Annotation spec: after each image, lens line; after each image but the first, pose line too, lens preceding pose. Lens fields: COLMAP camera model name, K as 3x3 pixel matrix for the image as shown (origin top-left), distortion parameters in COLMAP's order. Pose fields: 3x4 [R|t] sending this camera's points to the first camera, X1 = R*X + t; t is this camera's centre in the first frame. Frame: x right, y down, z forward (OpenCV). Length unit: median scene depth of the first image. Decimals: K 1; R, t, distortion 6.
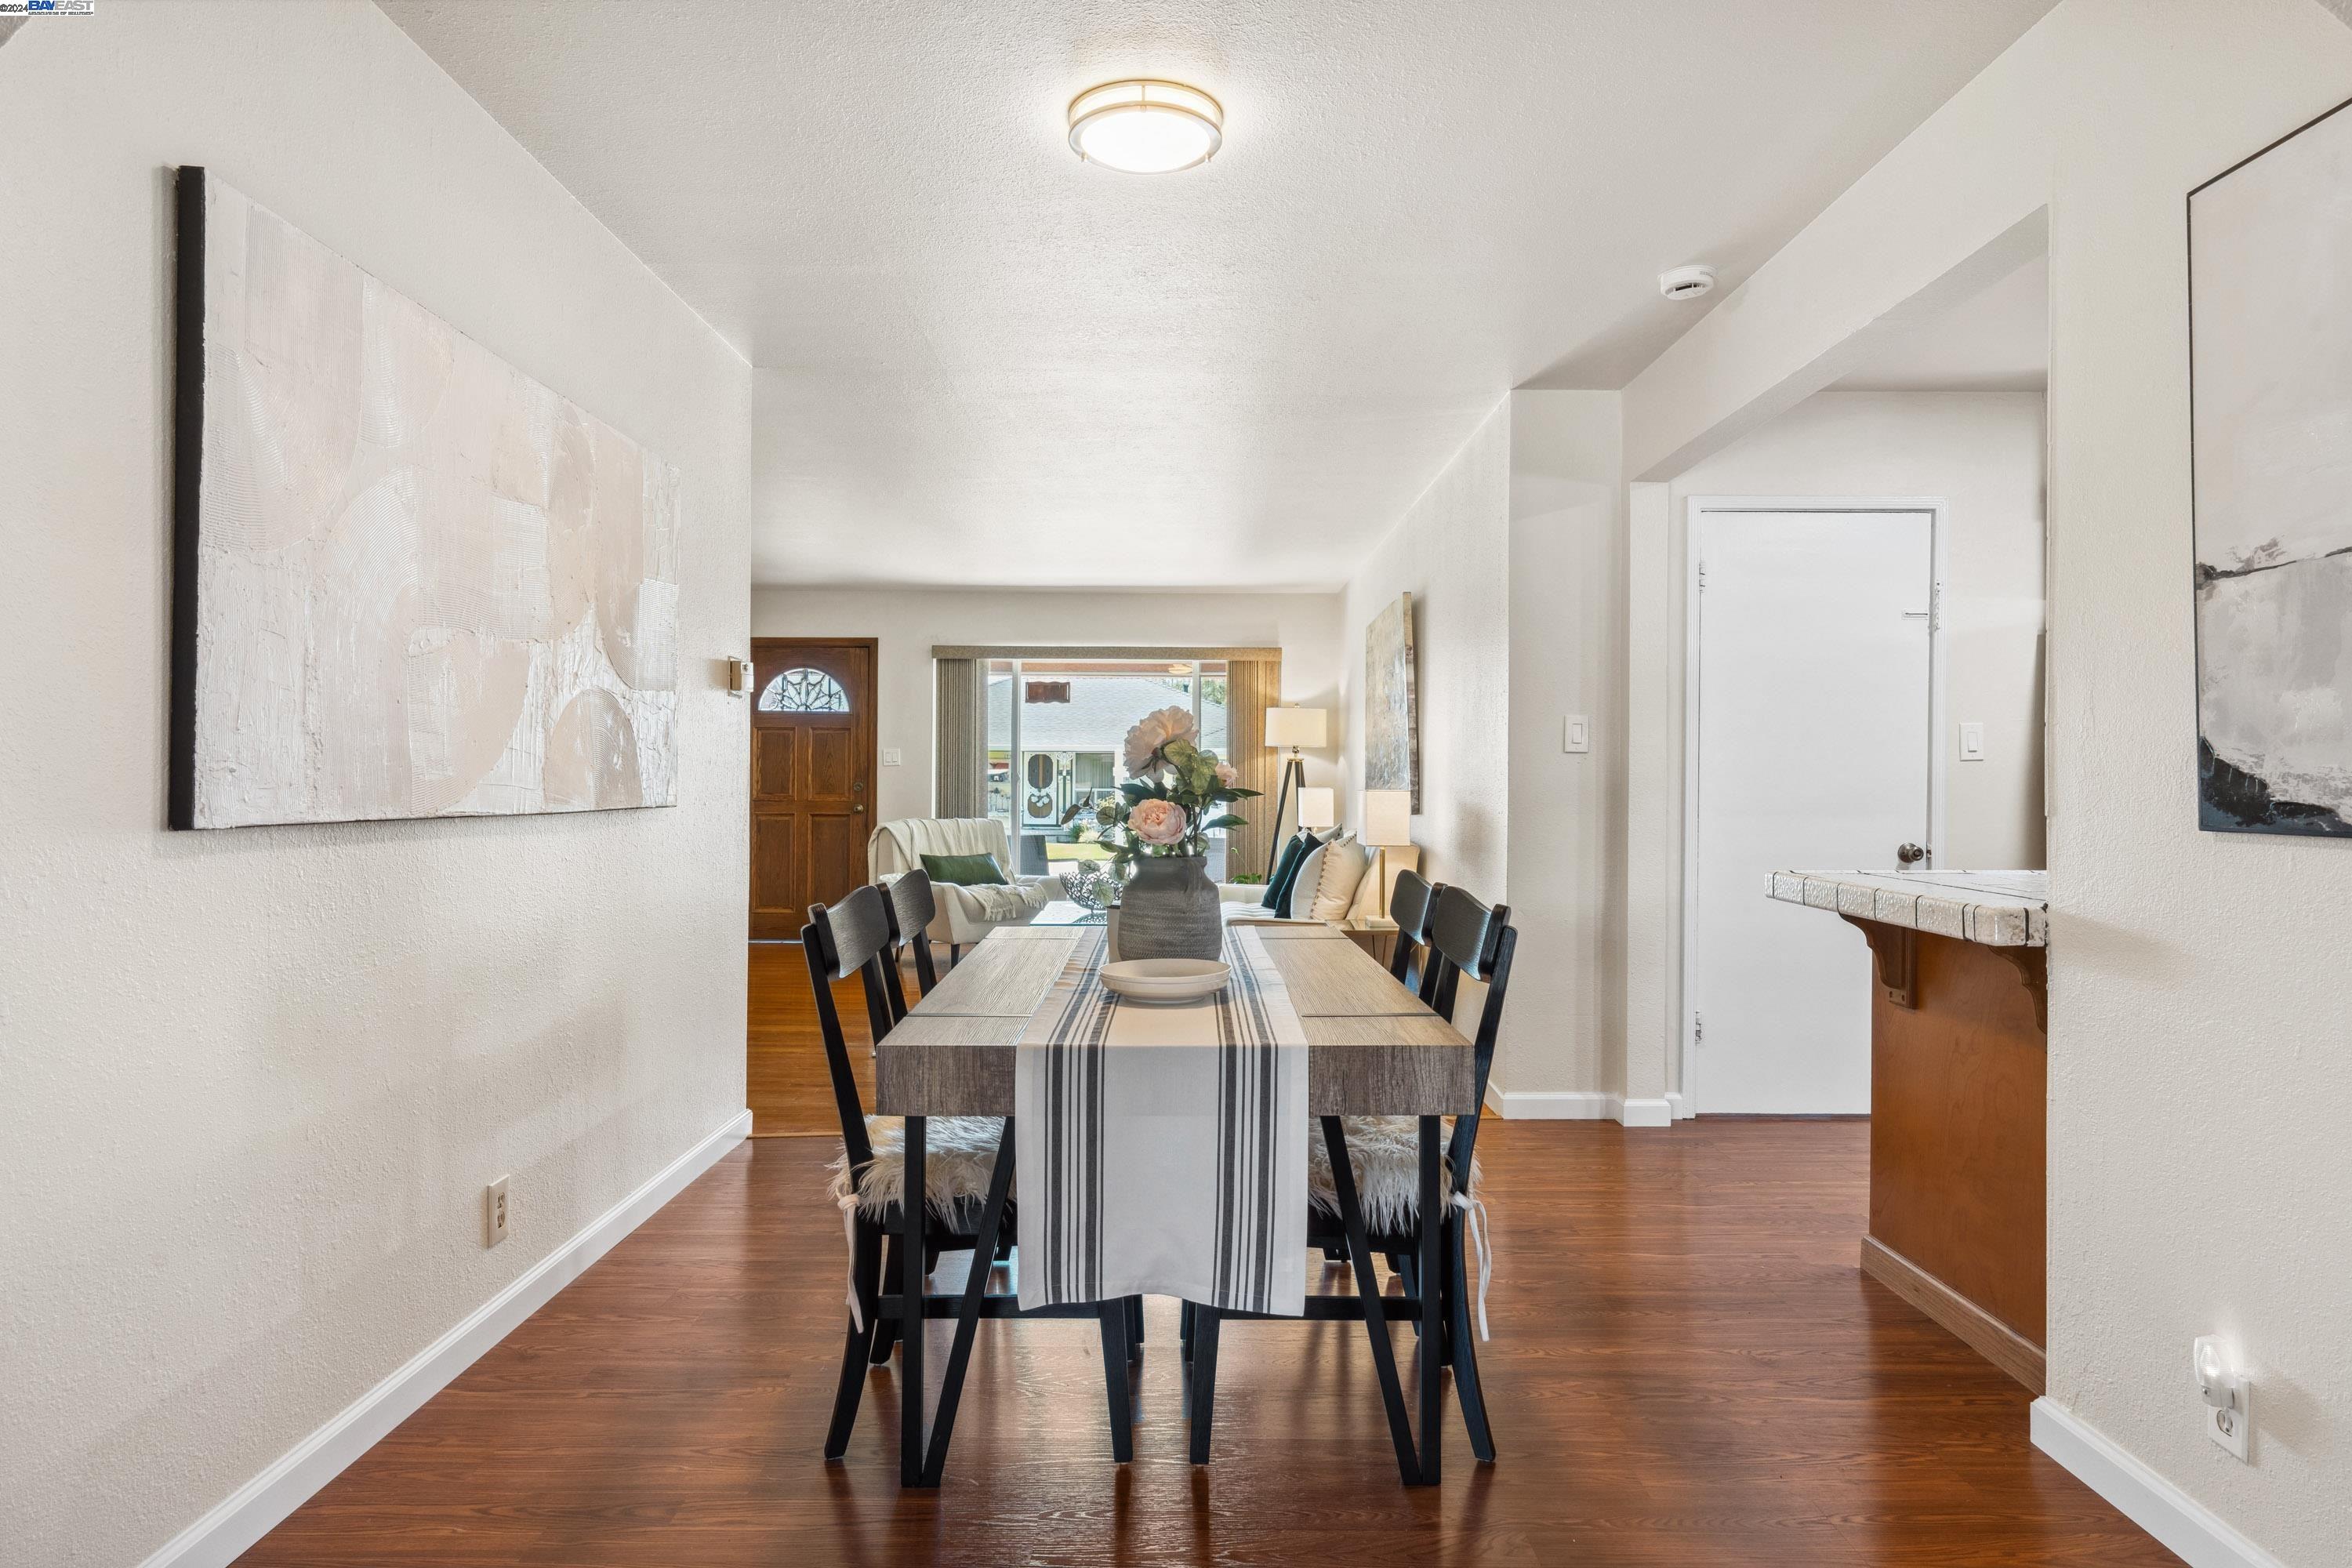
lens RADIAL K [[1413.5, 0, 1168.7], [0, 1413.5, 784.3], [0, 0, 1]] dist [-0.006158, -0.001224]
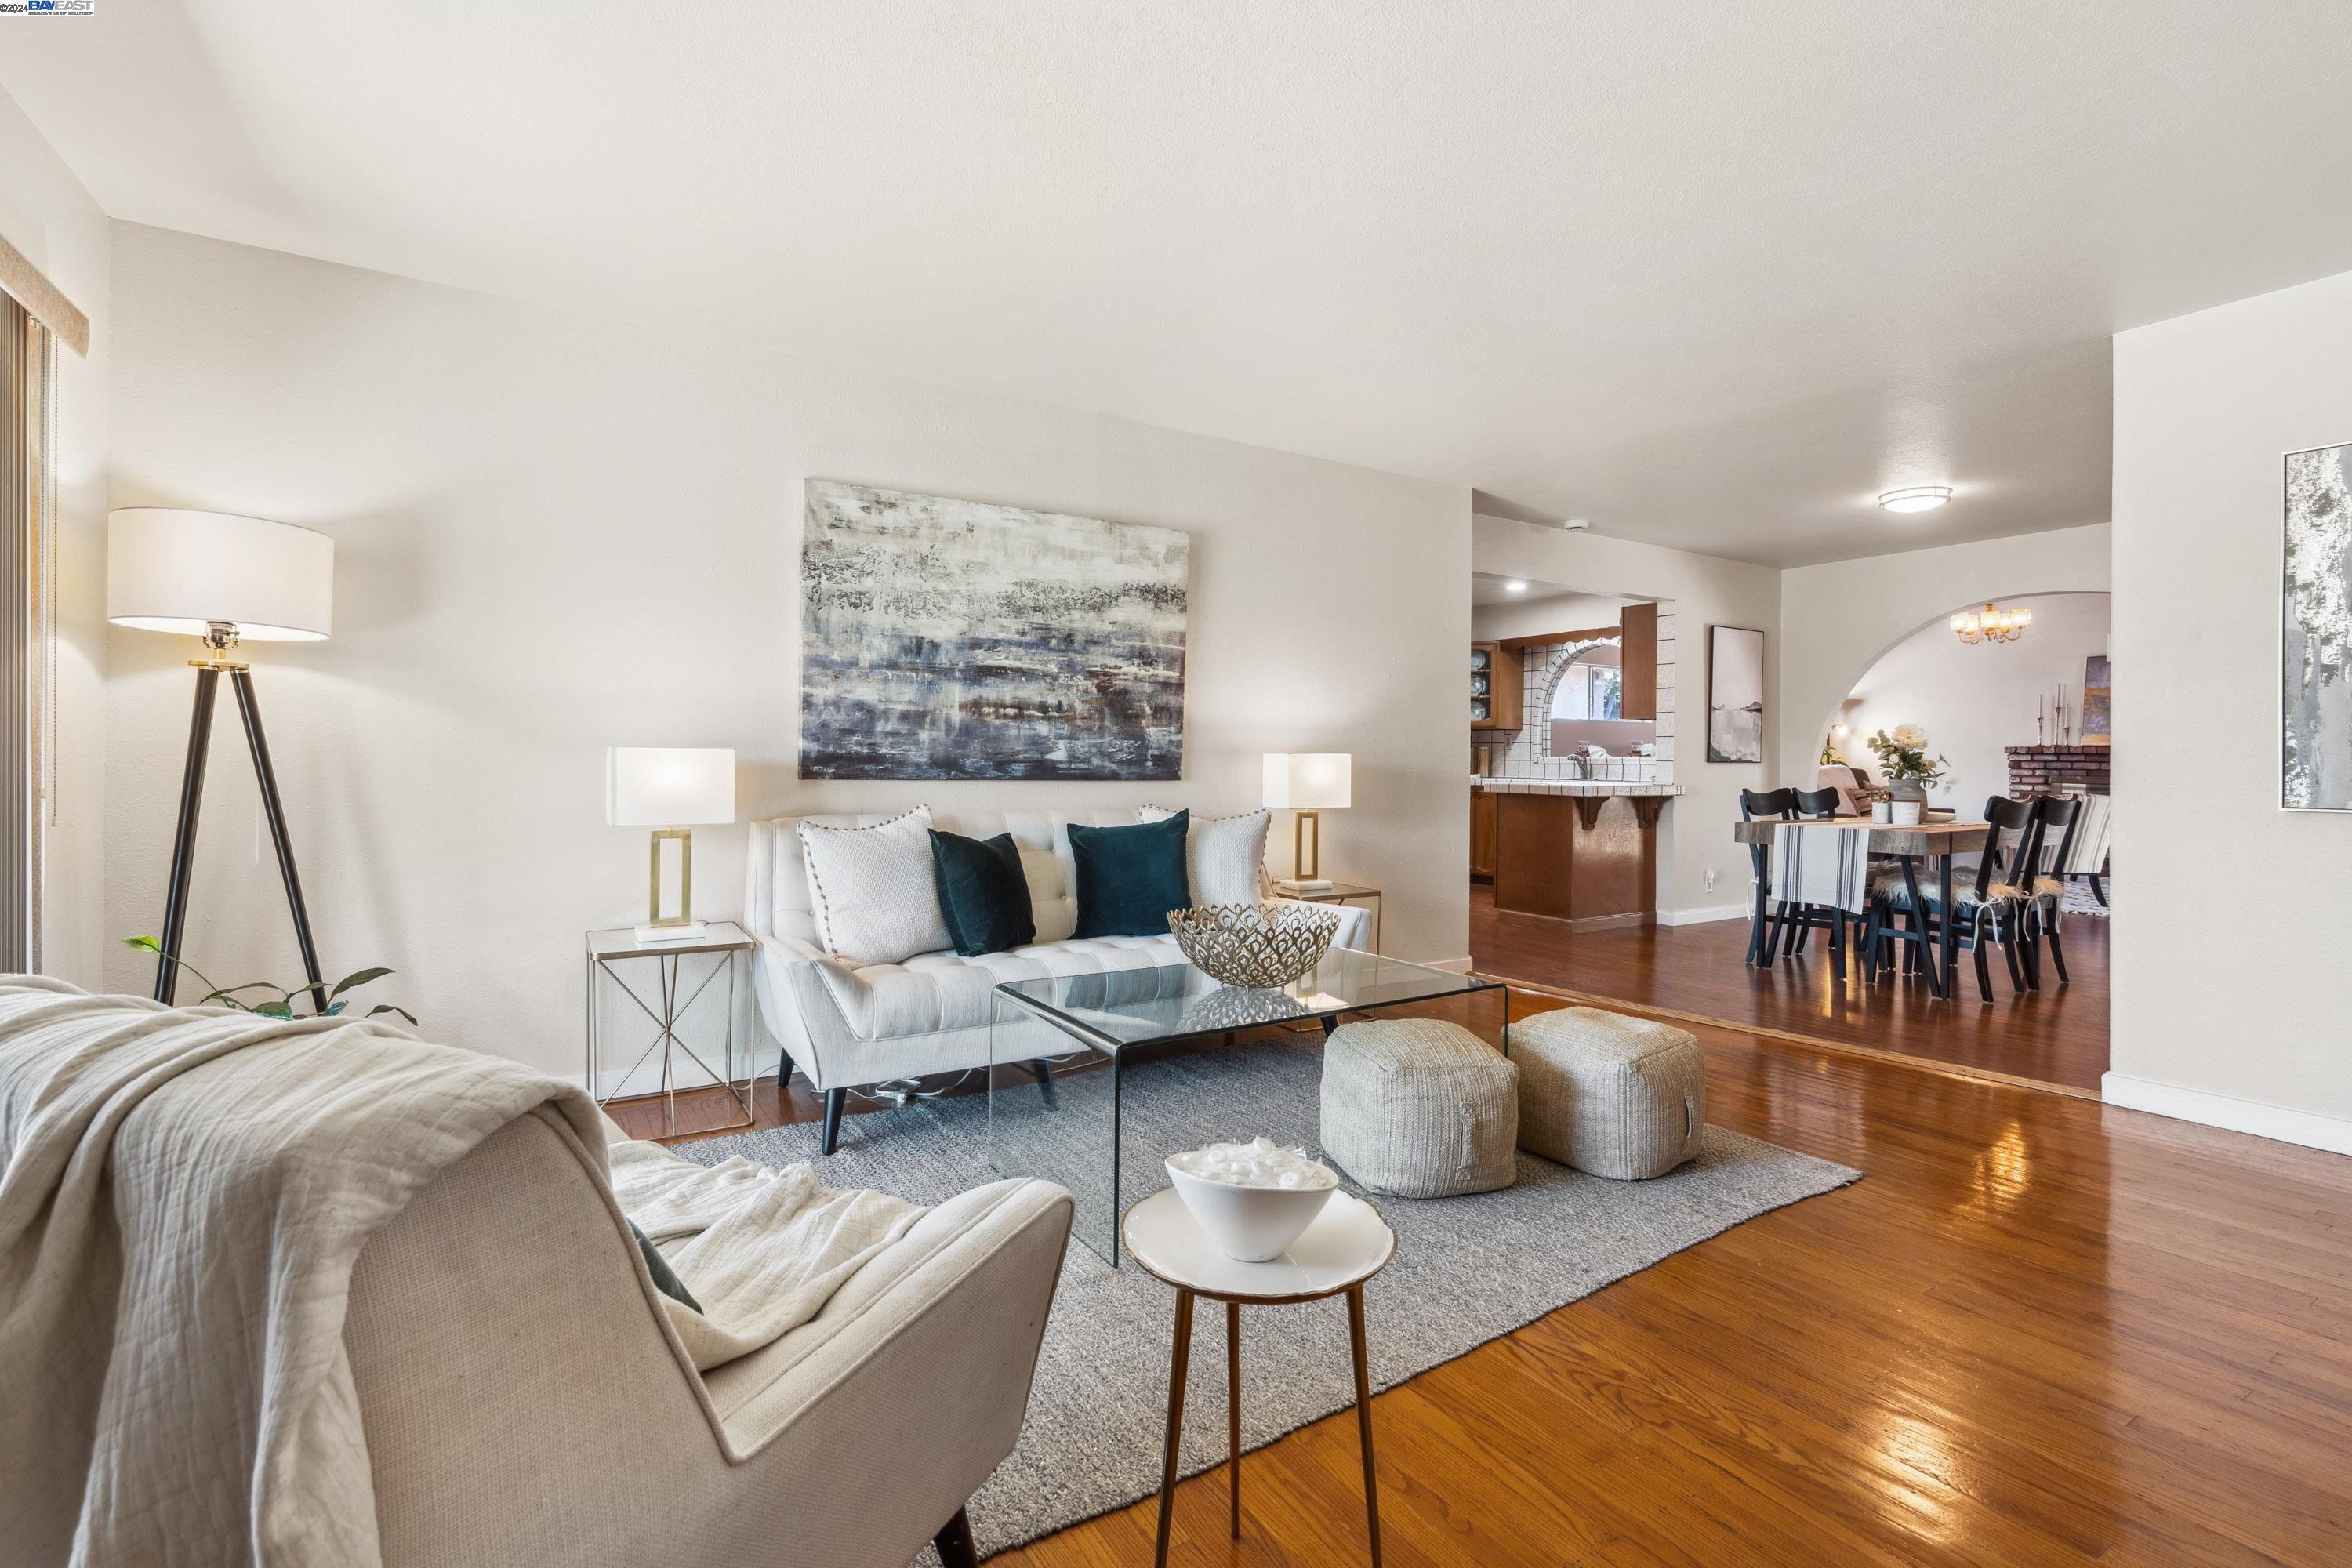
lens RADIAL K [[1070.0, 0, 1178.3], [0, 1070.0, 763.9], [0, 0, 1]] dist [-0.007737, 0.004340]
pose [[-0.542901, -0.008511, 0.839754, -0.266771], [-0.004564, 0.999964, 0.007184, 0.004268], [-0.839785, 0.000068, -0.542920, 0.920098]]
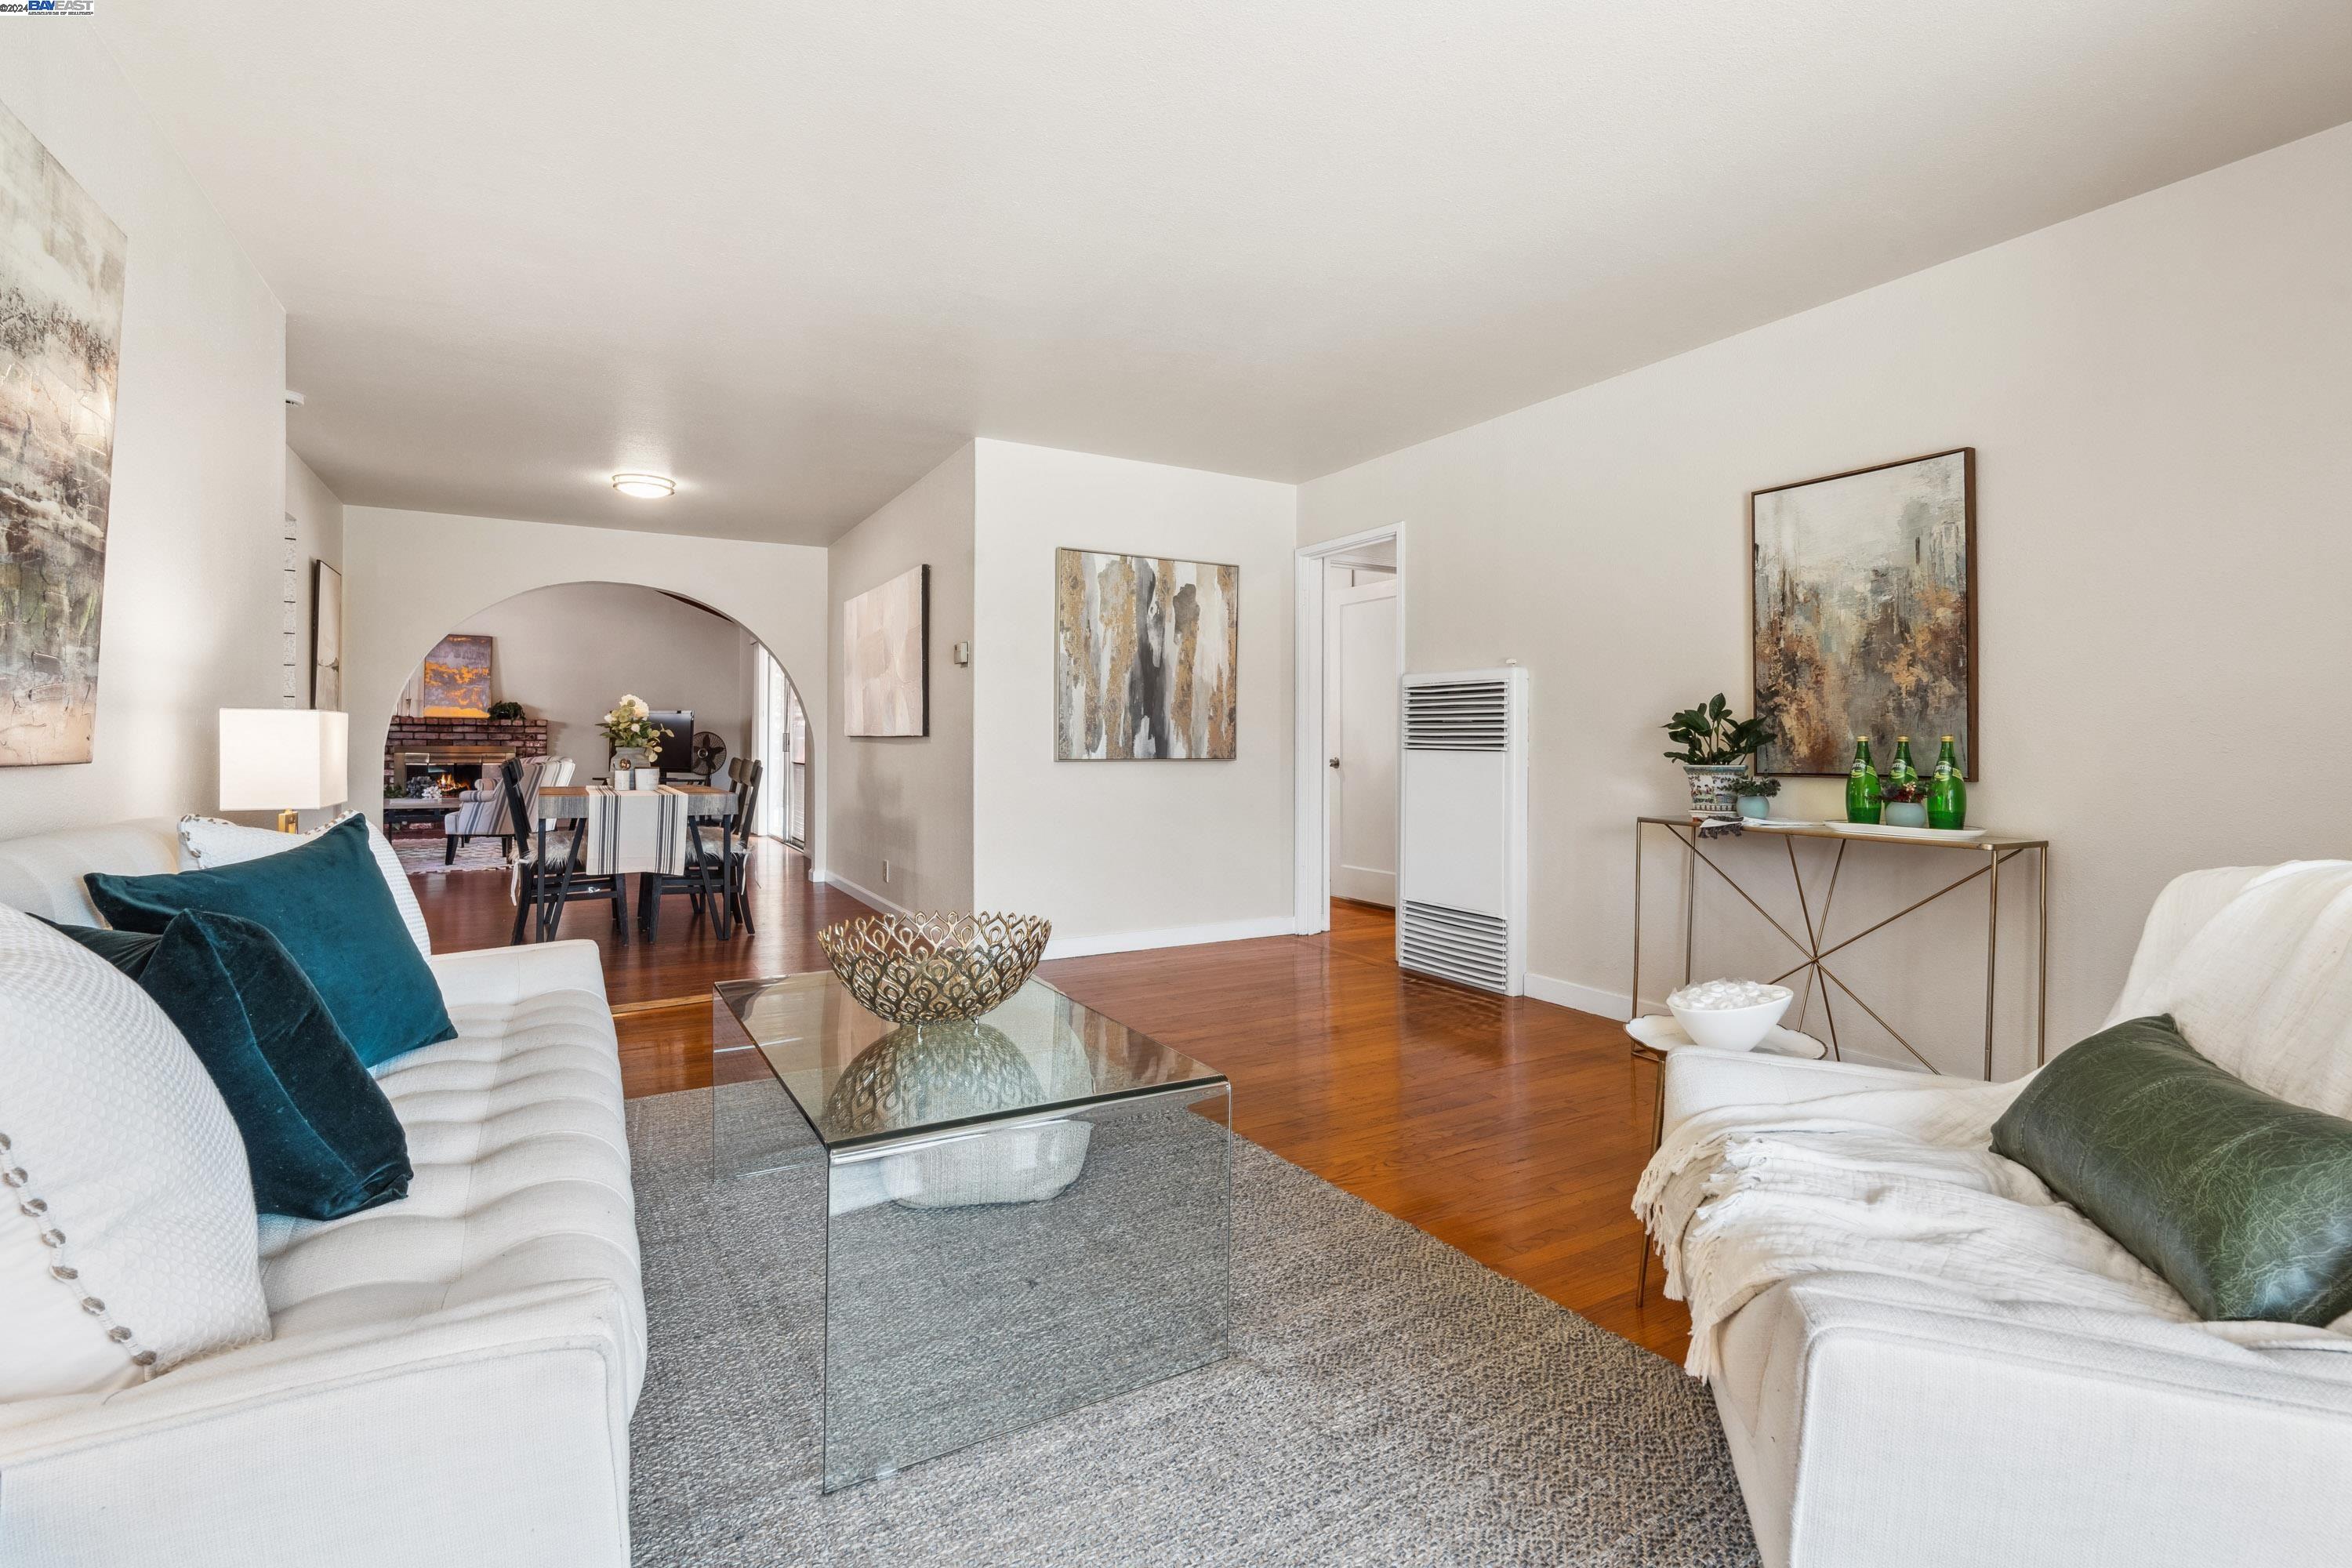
lens RADIAL K [[1070.0, 0, 1168.1], [0, 1070.0, 757.9], [0, 0, 1]] dist [-0.007737, 0.004340]
pose [[-0.862907, -0.001614, -0.505360, 0.035708], [-0.010683, 0.999830, 0.015048, 0.008055], [0.505250, 0.018384, -0.862777, 0.959257]]
